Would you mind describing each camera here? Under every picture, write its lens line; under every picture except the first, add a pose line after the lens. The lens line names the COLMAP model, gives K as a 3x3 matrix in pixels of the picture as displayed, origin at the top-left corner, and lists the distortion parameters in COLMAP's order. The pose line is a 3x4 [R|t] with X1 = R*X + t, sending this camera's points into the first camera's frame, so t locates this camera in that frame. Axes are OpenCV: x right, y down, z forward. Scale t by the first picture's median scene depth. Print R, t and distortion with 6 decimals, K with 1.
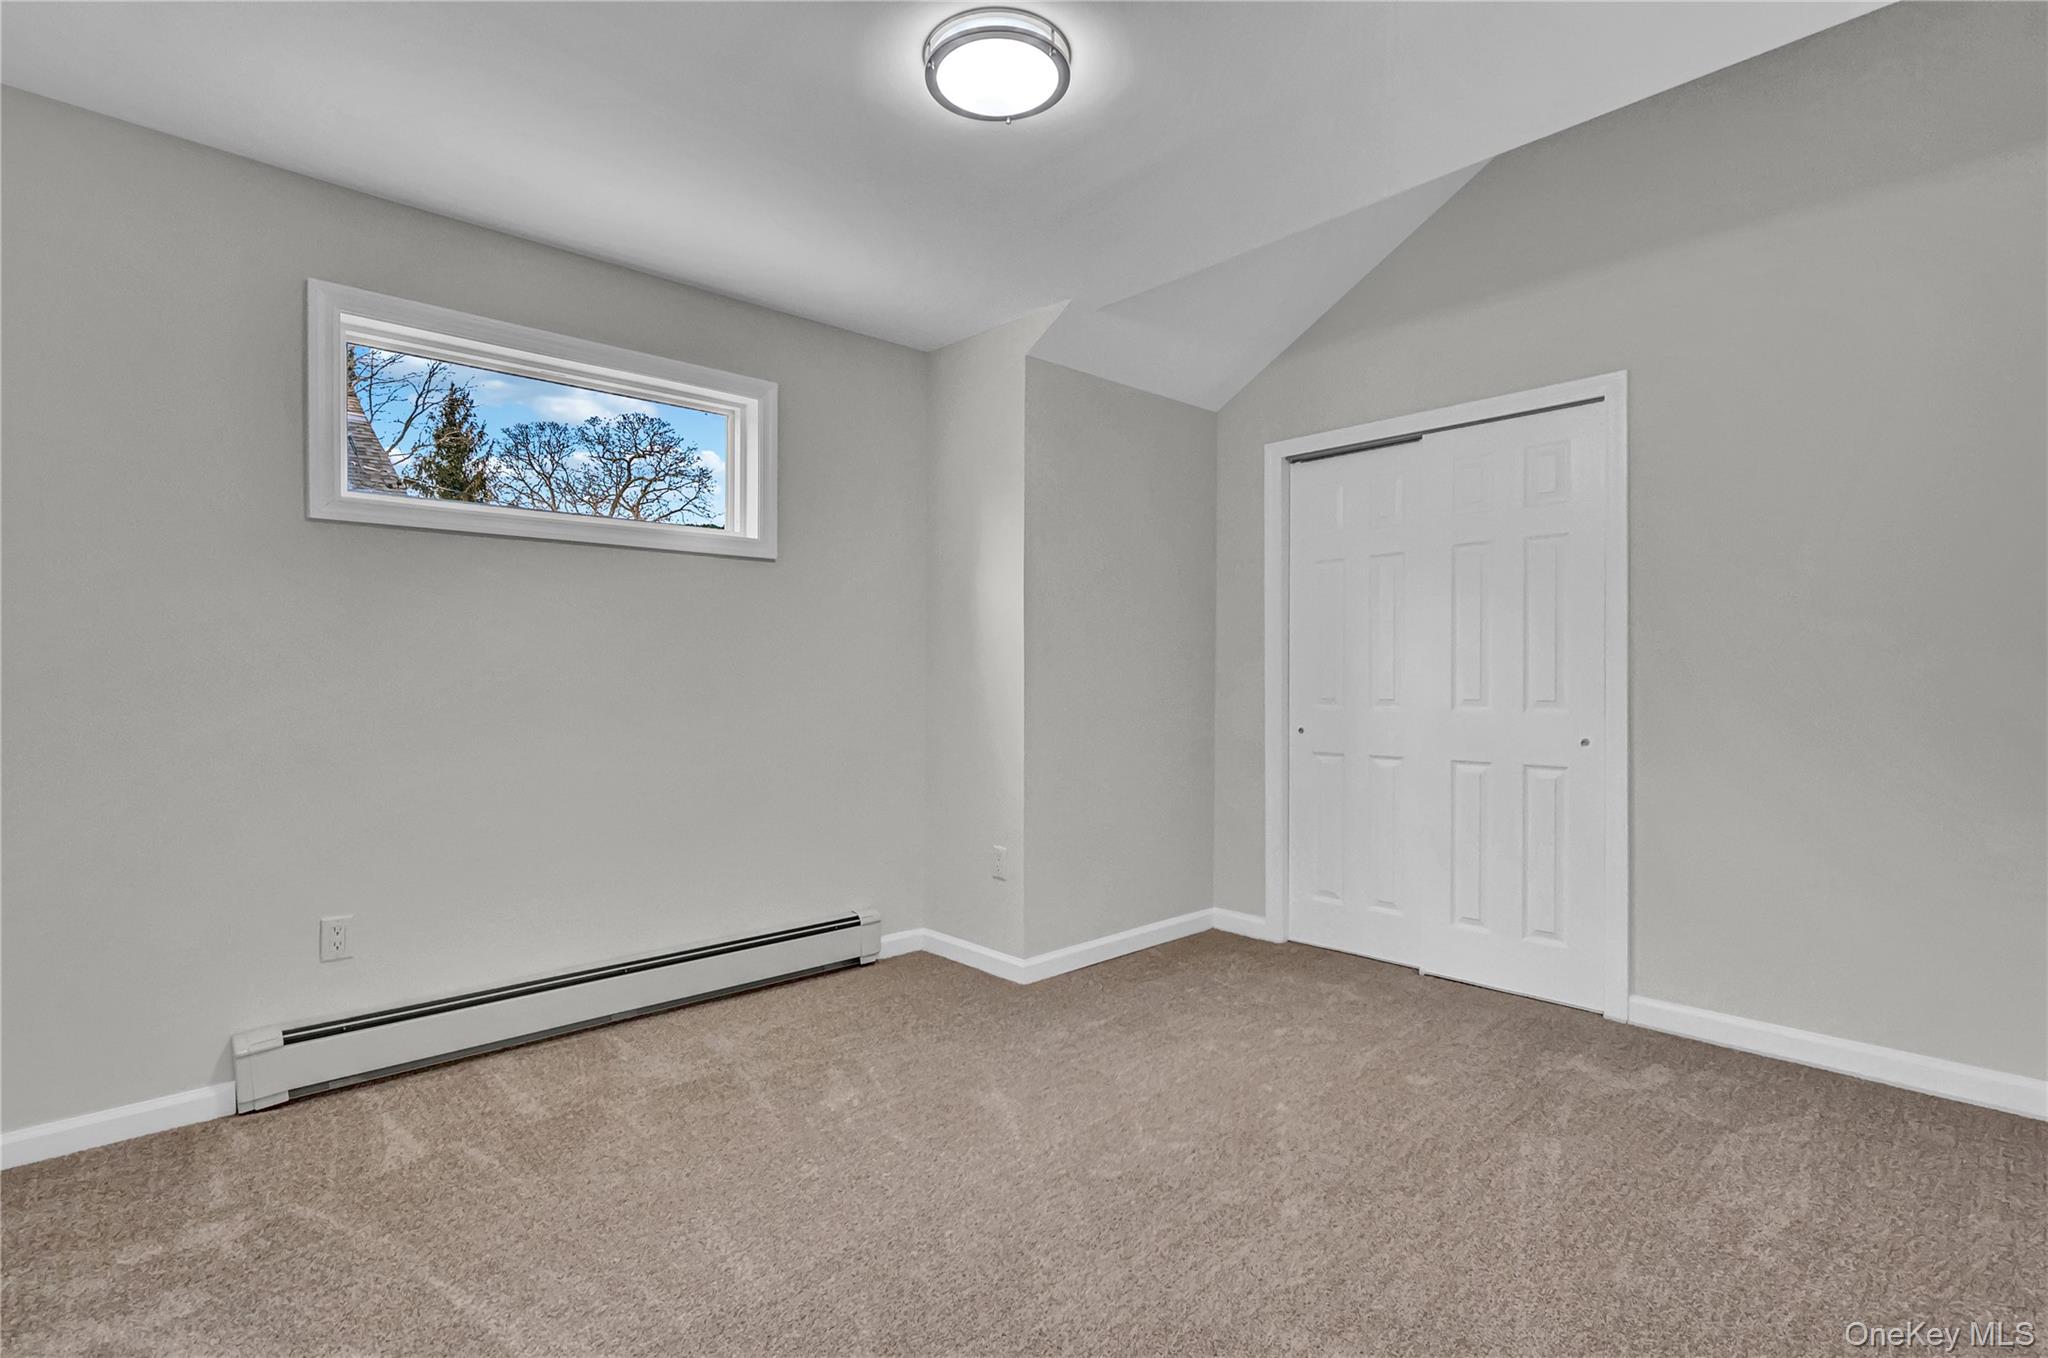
lens RADIAL K [[908.1, 0, 1016.8], [0, 908.1, 679.5], [0, 0, 1]] dist [0.000269, 0.000126]
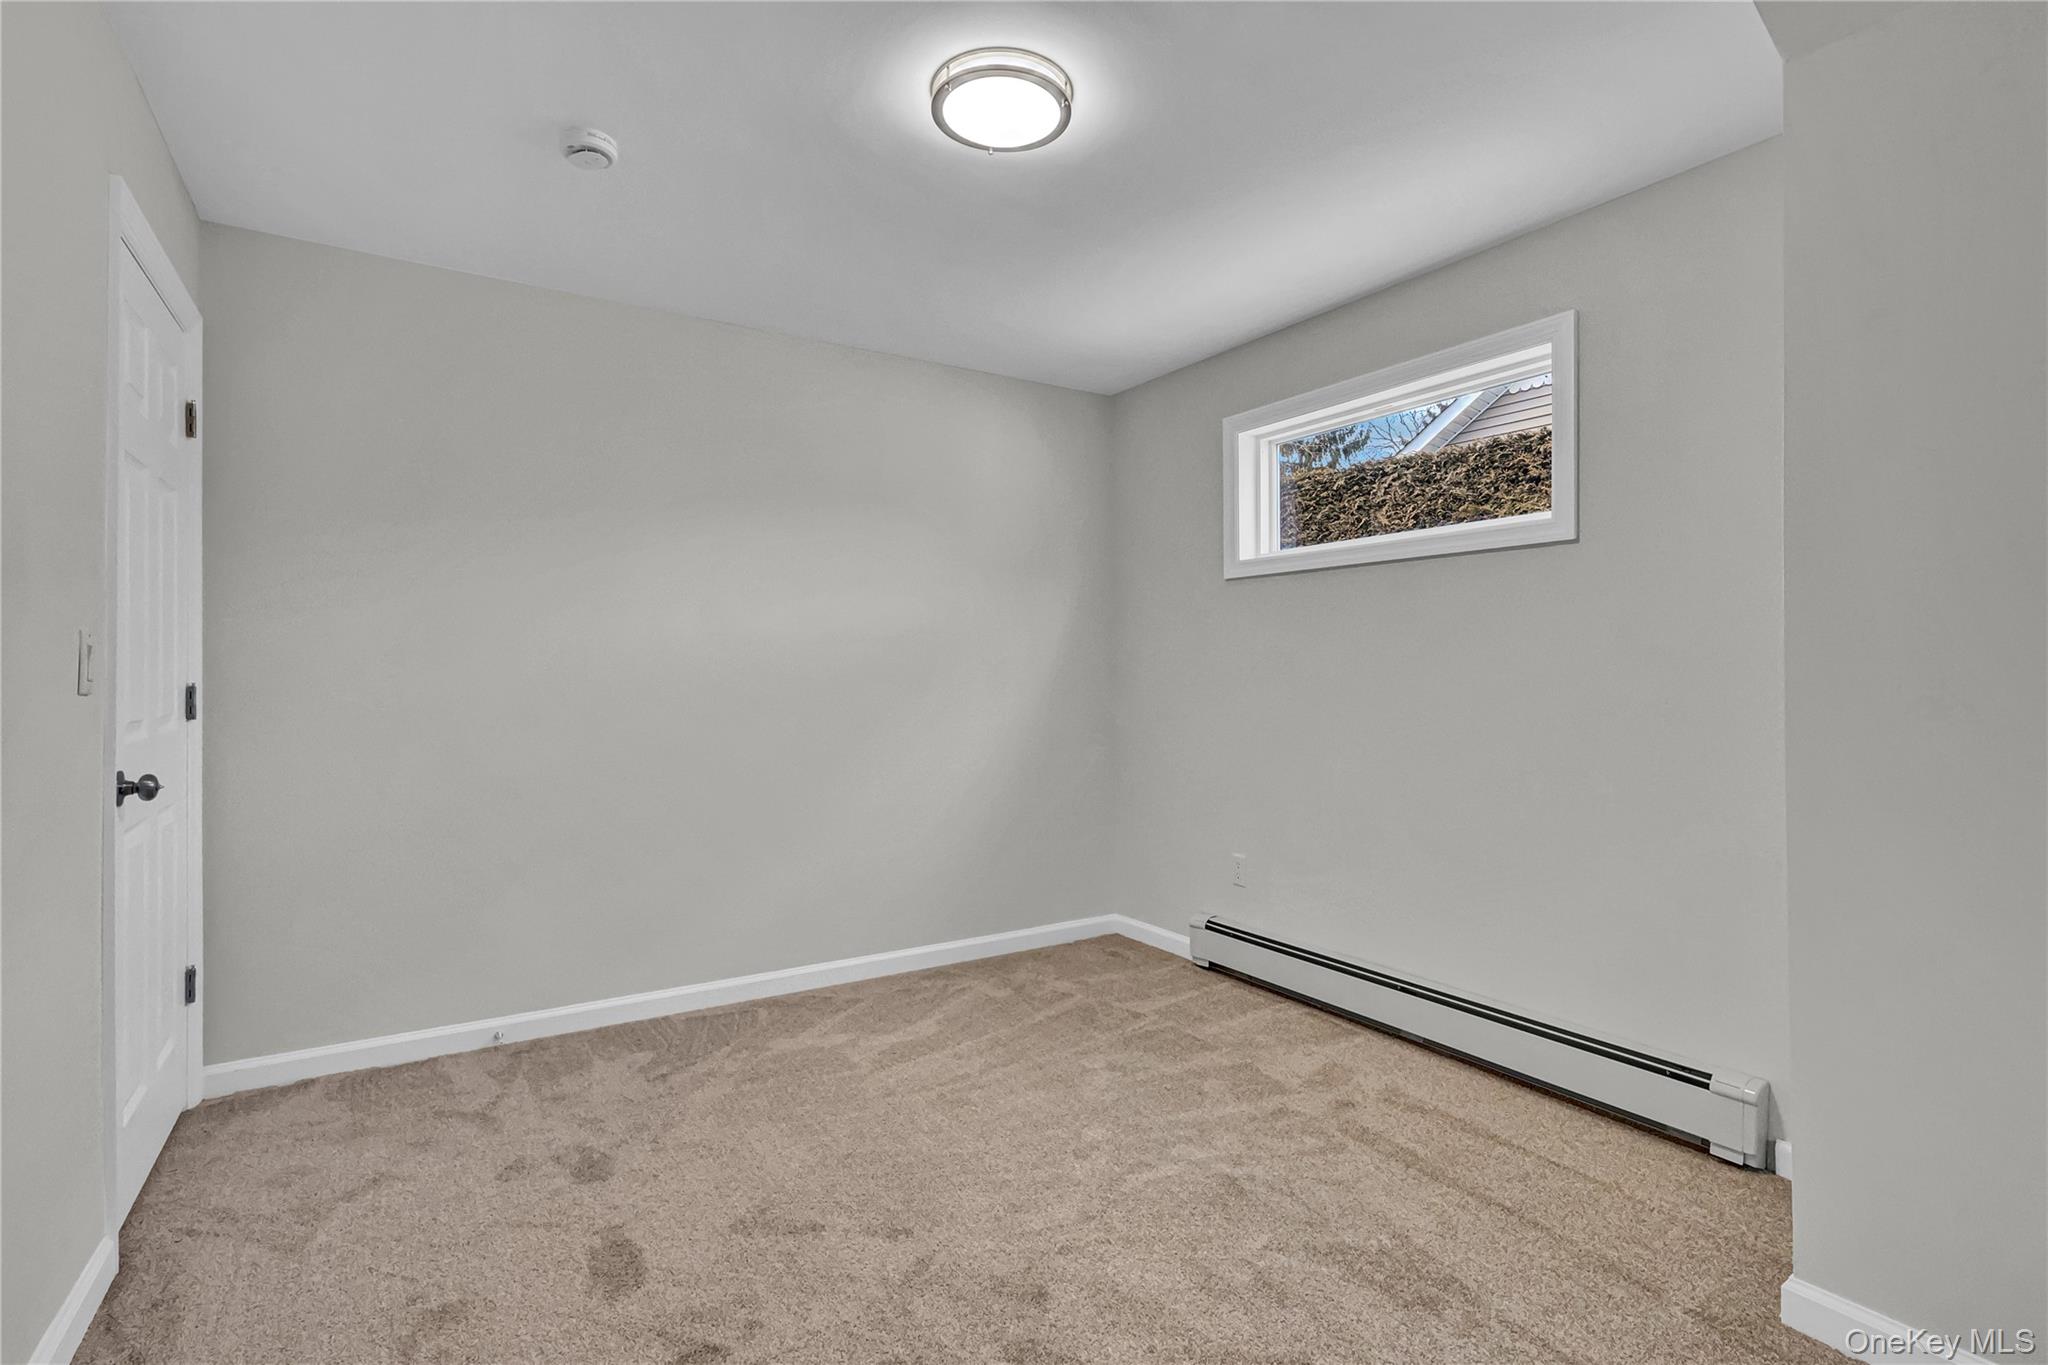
lens RADIAL K [[946.7, 0, 1028.2], [0, 946.7, 670.7], [0, 0, 1]] dist [-0.000918, 0.000008]
pose [[-0.139296, -0.004068, -0.990242, 0.805796], [-0.008153, 0.999962, -0.002961, -0.022592], [0.990217, 0.007661, -0.139324, 0.920035]]
